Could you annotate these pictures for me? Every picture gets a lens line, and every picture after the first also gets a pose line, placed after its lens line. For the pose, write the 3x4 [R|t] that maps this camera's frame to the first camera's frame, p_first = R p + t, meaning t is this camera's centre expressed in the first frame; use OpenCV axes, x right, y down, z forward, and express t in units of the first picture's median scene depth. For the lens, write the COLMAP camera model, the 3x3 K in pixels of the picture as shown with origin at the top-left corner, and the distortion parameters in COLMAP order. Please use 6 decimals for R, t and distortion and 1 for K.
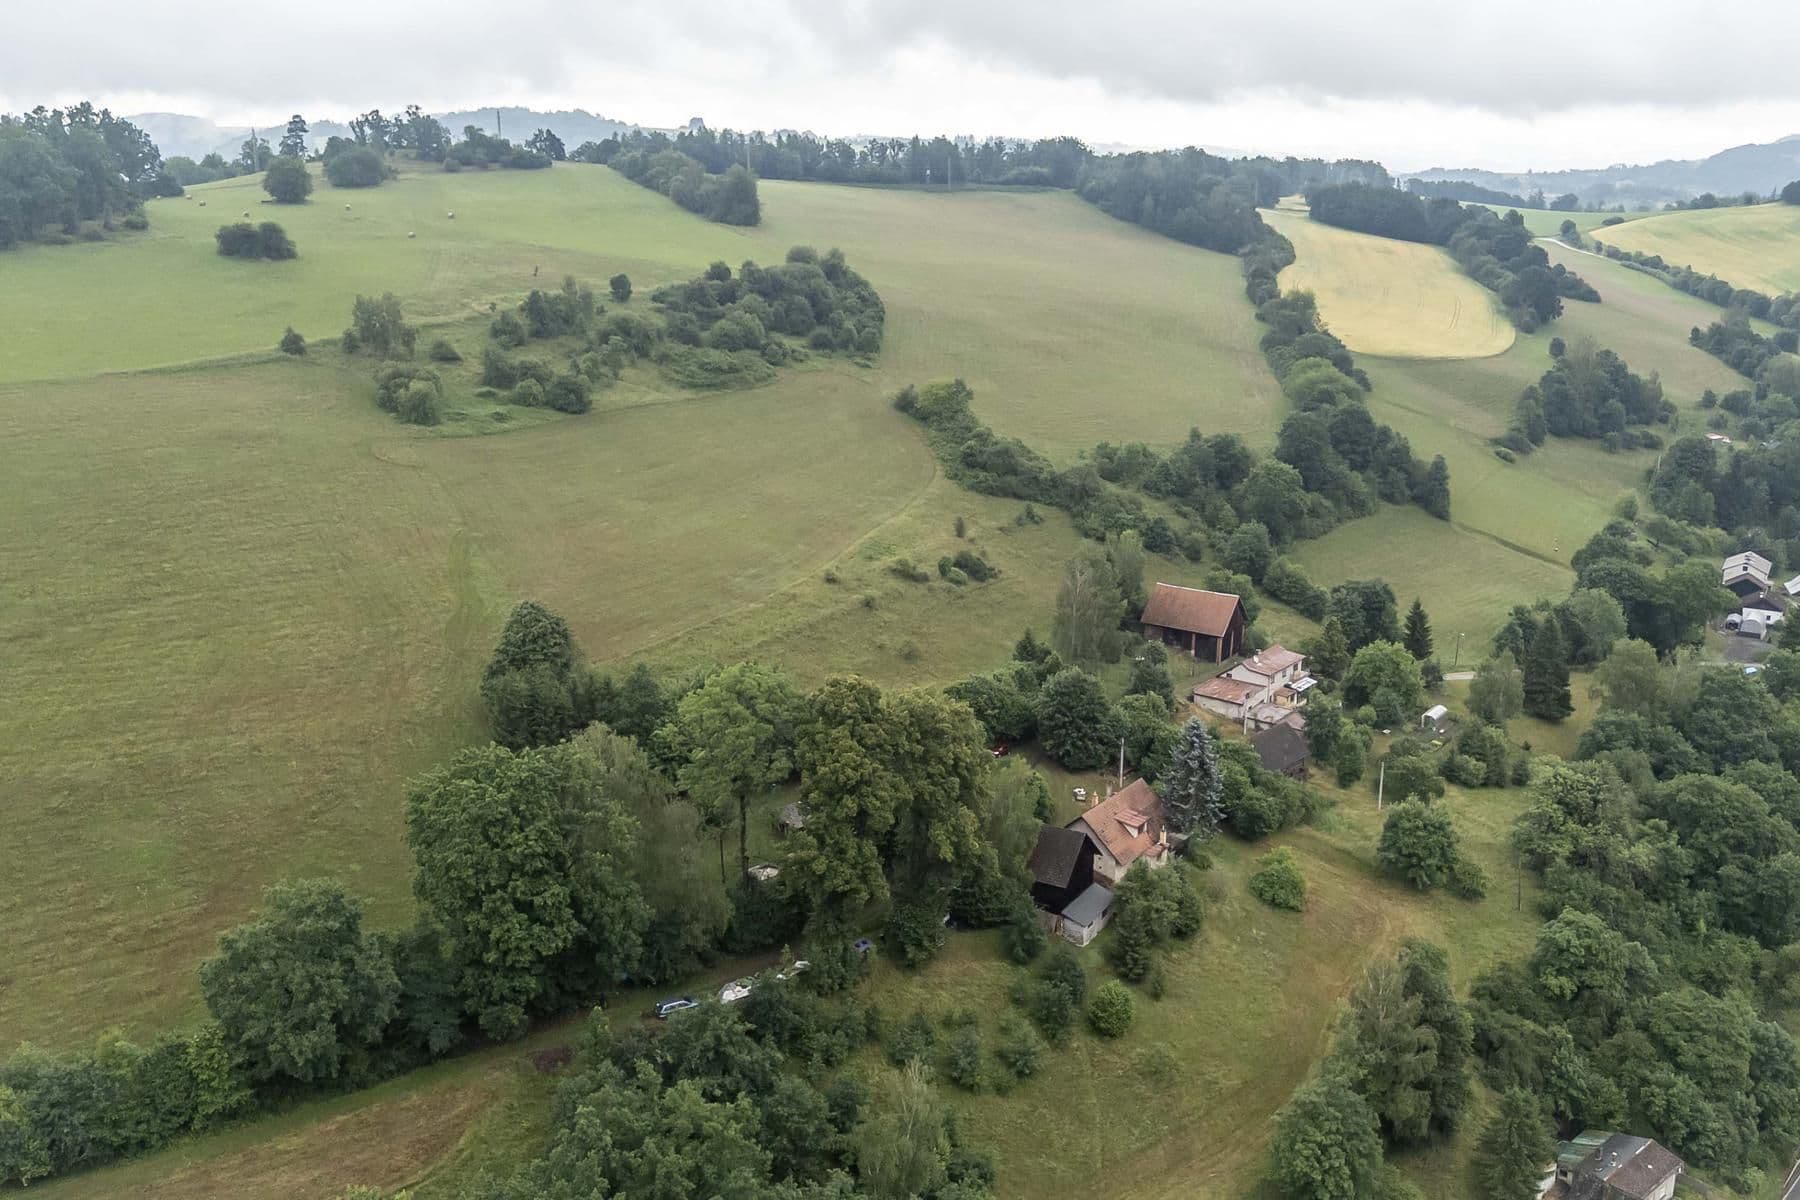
lens RADIAL K [[1576.6, 0, 906.4], [0, 1576.6, 606.6], [0, 0, 1]] dist [0.084714, -0.099186]
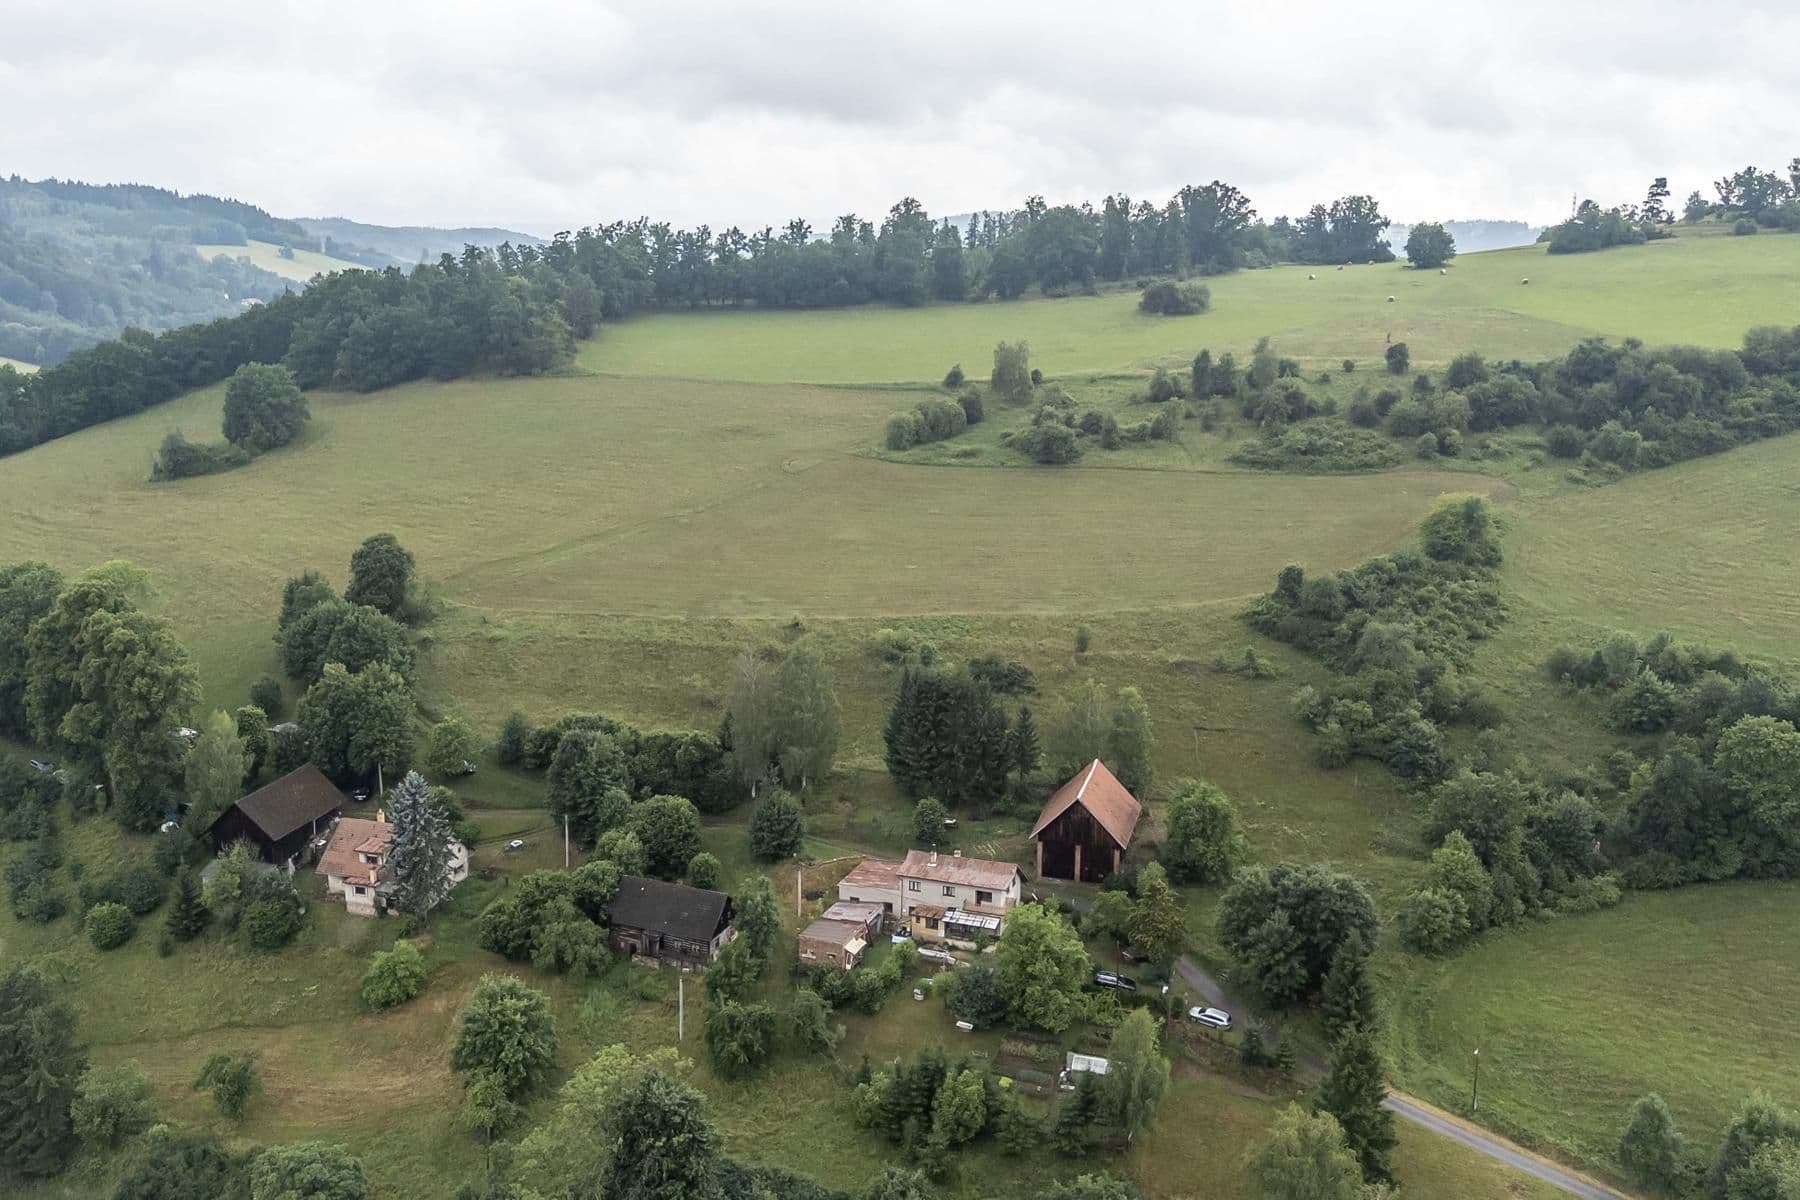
lens RADIAL K [[1576.6, 0, 900.9], [0, 1576.6, 601.0], [0, 0, 1]] dist [0.084714, -0.099186]
pose [[0.318225, 0.202083, -0.926226, 0.637303], [-0.250709, 0.960171, 0.123353, -0.123249], [0.914264, 0.192959, 0.356215, 0.509071]]
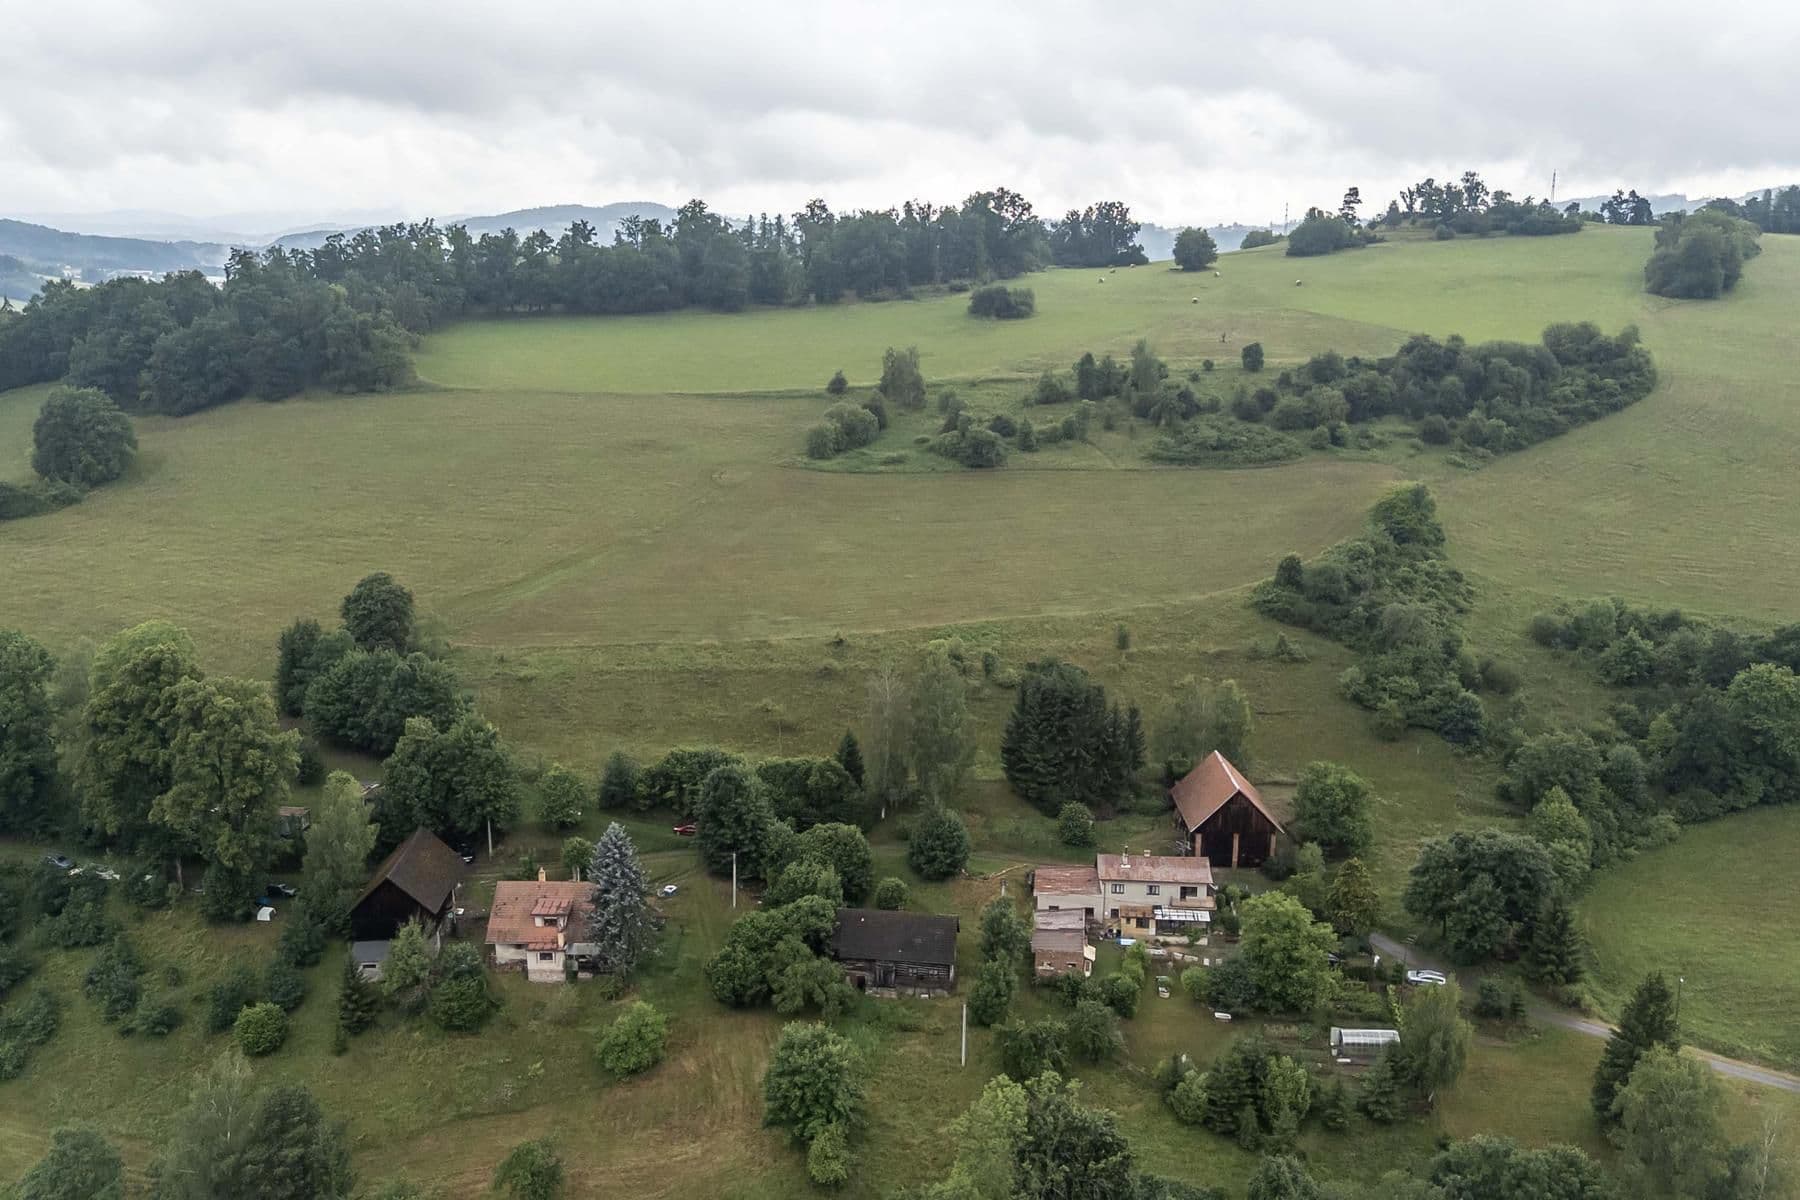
lens RADIAL K [[1576.6, 0, 902.4], [0, 1576.6, 605.4], [0, 0, 1]] dist [0.084714, -0.099186]
pose [[0.560953, 0.180211, -0.807995, 0.547624], [-0.216255, 0.974028, 0.067106, -0.082419], [0.799103, 0.137090, 0.585355, 0.329352]]
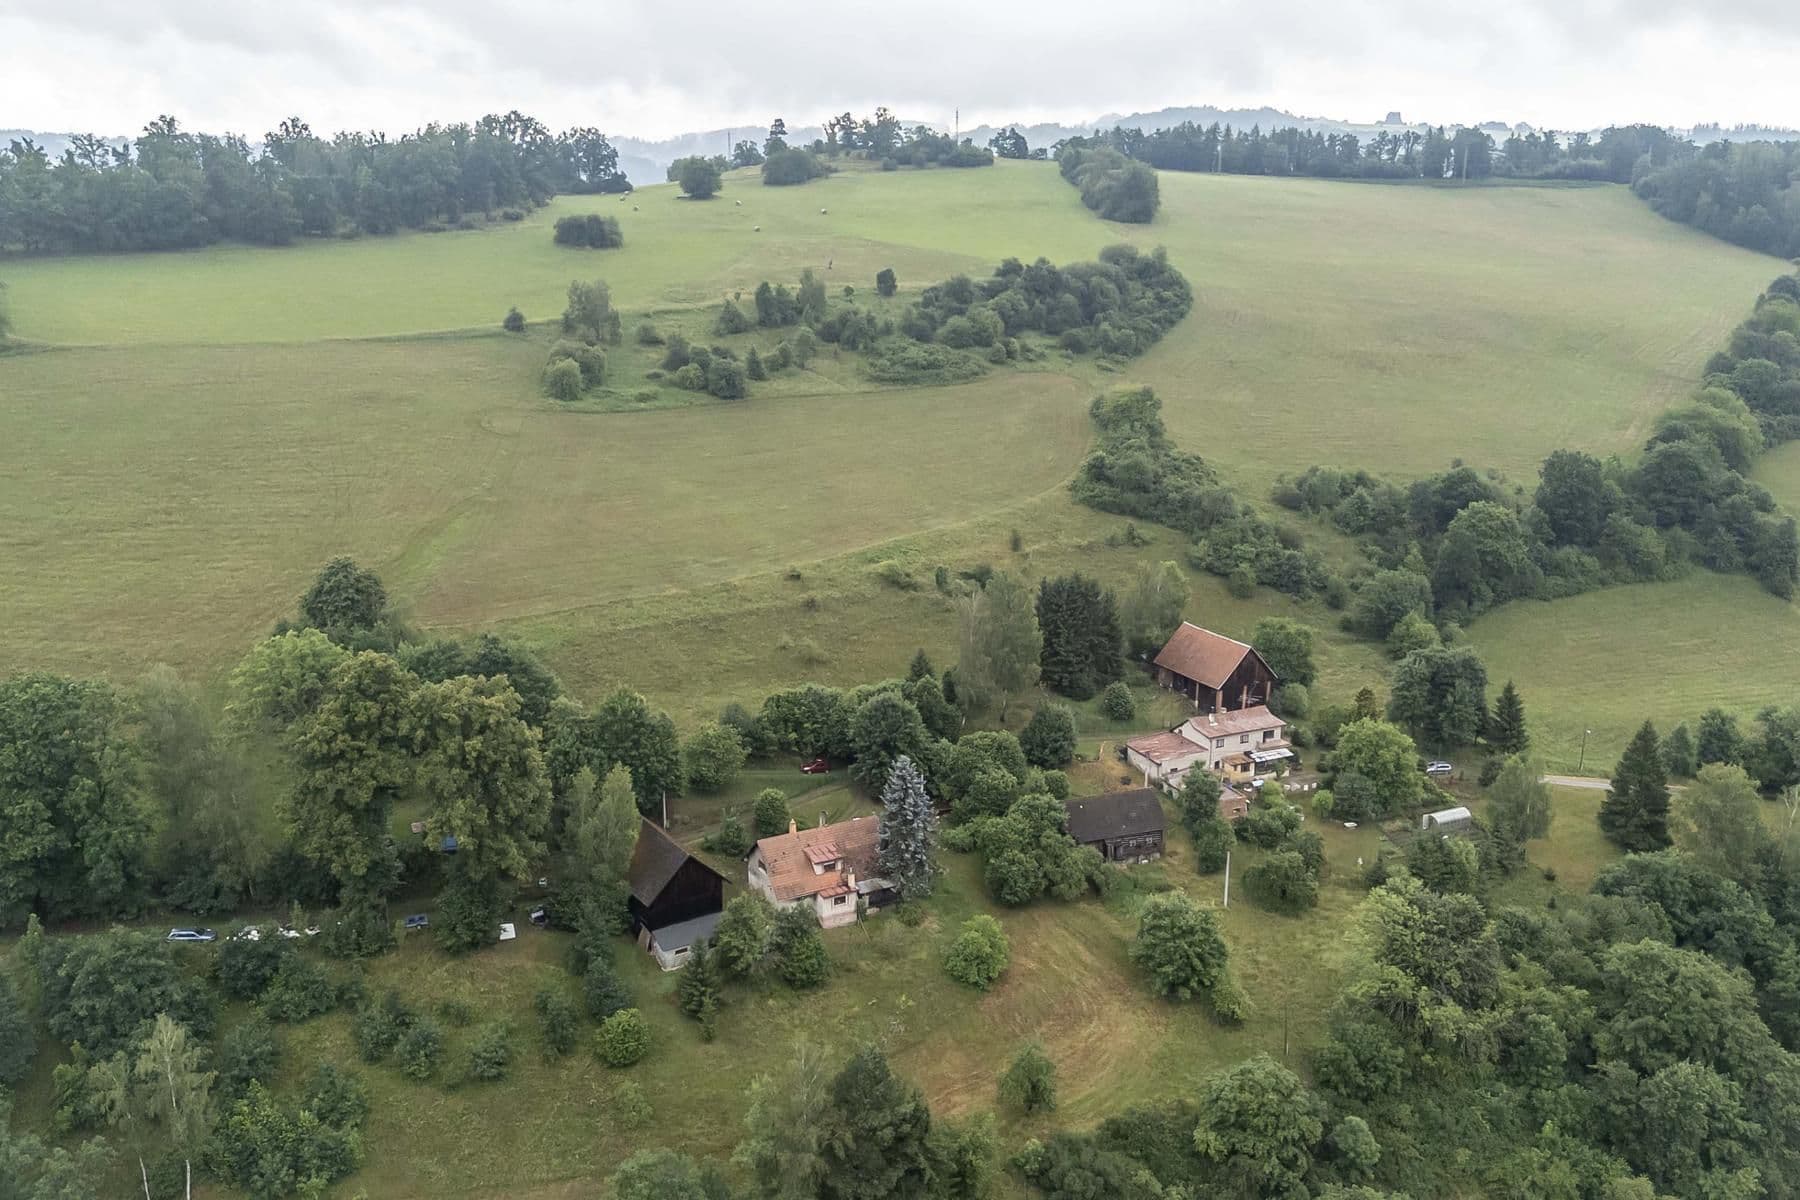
lens RADIAL K [[1576.6, 0, 906.4], [0, 1576.6, 605.4], [0, 0, 1]] dist [0.084714, -0.099186]
pose [[0.901050, 0.114447, -0.418343, 0.311849], [-0.114346, 0.993116, 0.025403, -0.023292], [0.418370, 0.024946, 0.907934, 0.093294]]
